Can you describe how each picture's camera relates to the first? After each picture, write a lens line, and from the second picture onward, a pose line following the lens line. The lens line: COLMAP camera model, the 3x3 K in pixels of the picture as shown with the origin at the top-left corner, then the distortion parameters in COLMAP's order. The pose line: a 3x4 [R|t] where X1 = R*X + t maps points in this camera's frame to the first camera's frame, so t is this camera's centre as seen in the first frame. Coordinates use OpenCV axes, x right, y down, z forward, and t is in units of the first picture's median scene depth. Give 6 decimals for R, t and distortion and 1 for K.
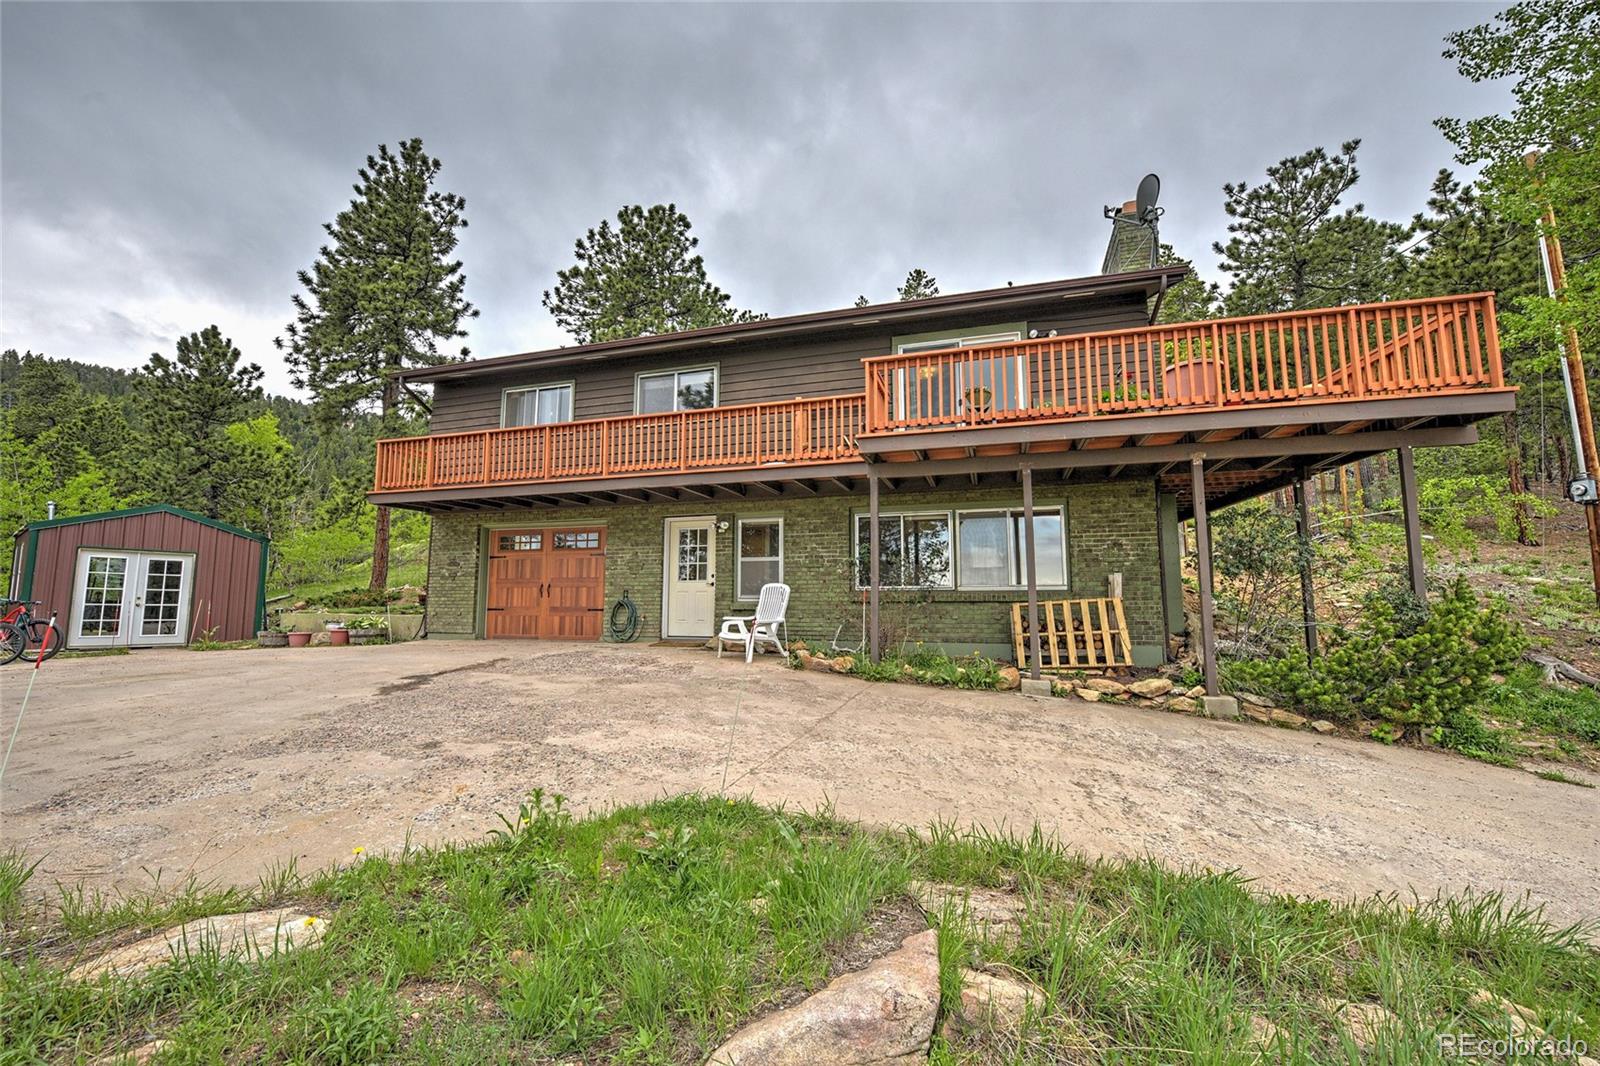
lens RADIAL K [[646.4, 0, 797.5], [0, 646.4, 535.3], [0, 0, 1]] dist [-0.016043, 0.000145]
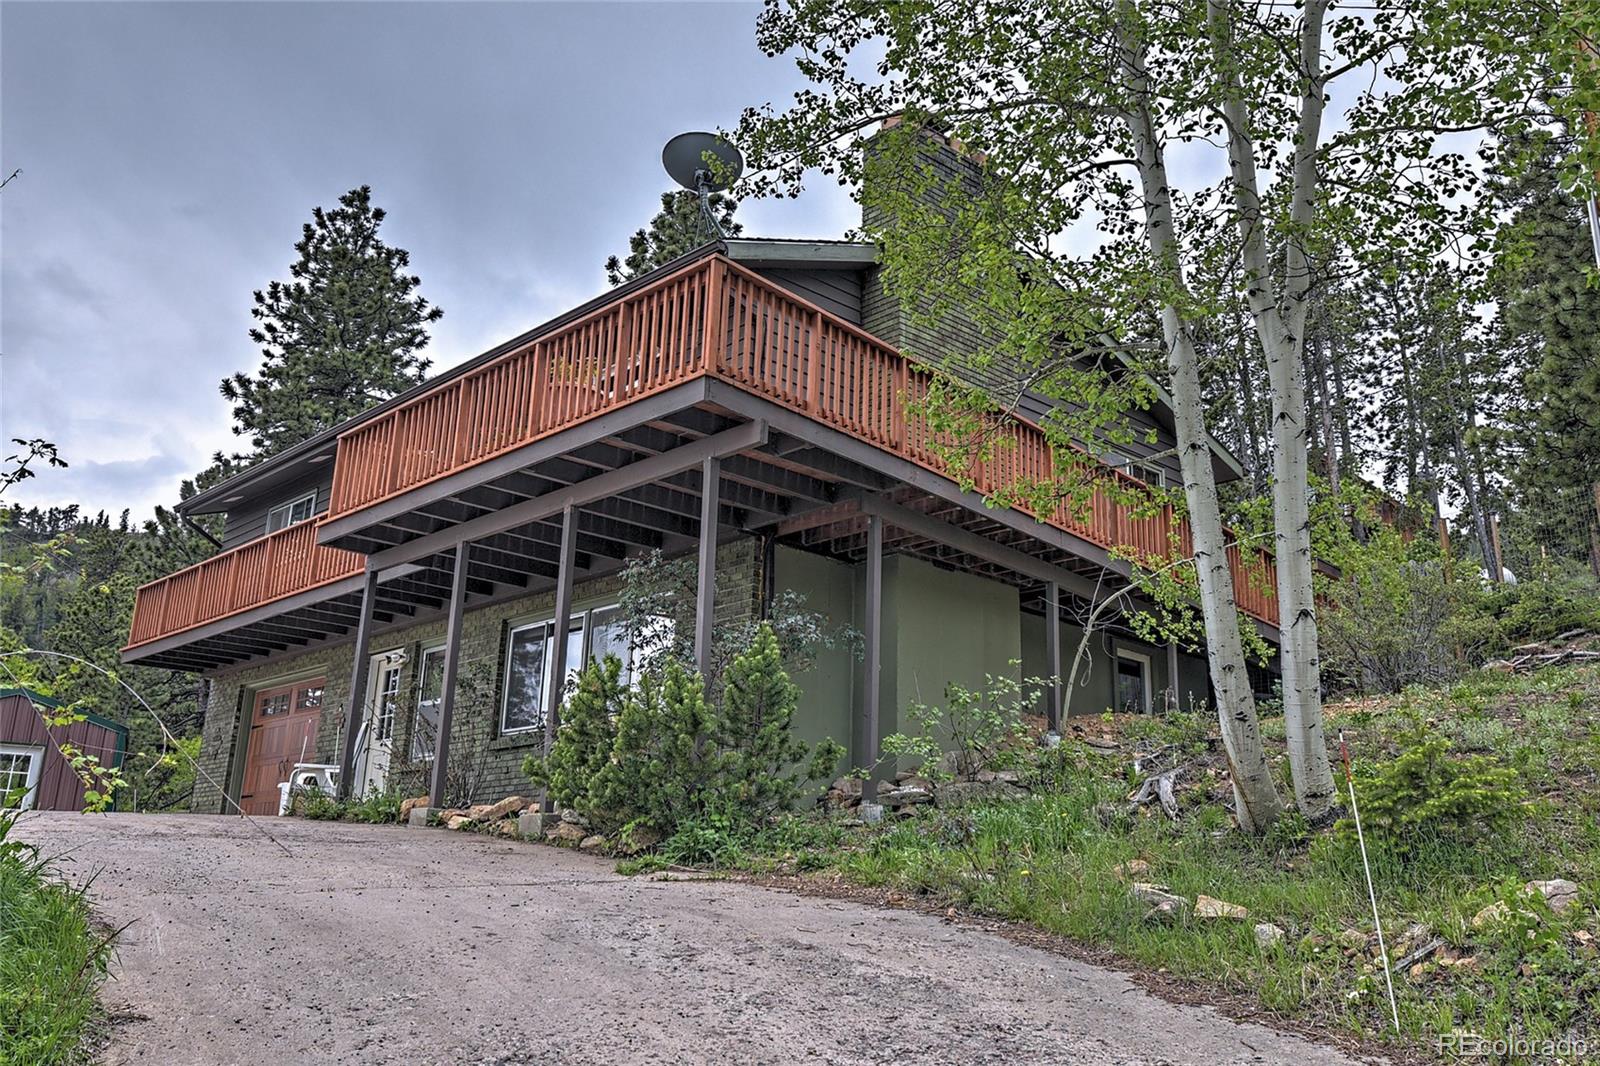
lens RADIAL K [[1457.6, 0, 799.3], [0, 1457.6, 461.4], [0, 0, 1]] dist [0.003490, -0.001023]
pose [[0.871049, -0.126141, -0.474723, 0.970521], [0.019403, 0.974545, -0.223350, 0.128043], [0.490812, 0.185338, 0.851324, -0.216917]]
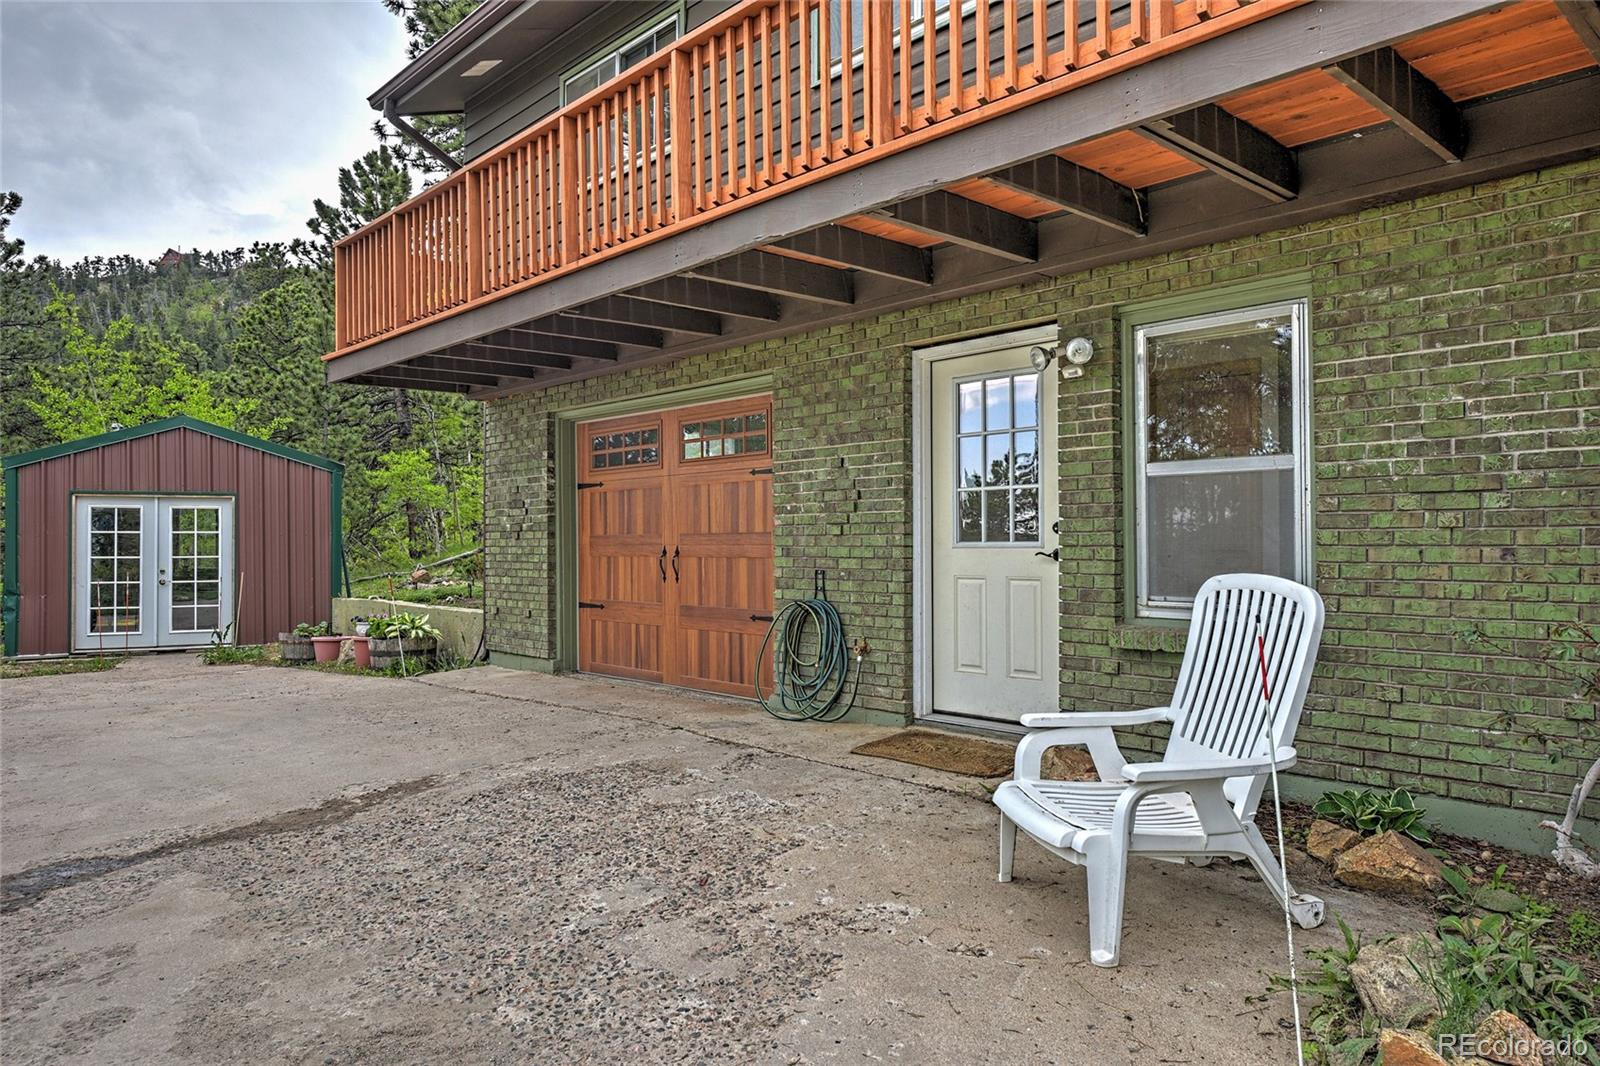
lens RADIAL K [[1060.9, 0, 800.0], [0, 1060.9, 533.0], [0, 0, 1]] dist [0.008325, 0.003079]
pose [[0.870184, -0.011190, -0.492599, 0.007876], [0.059892, 0.994731, 0.083203, 0.015015], [0.489073, -0.101904, 0.866270, 0.457014]]
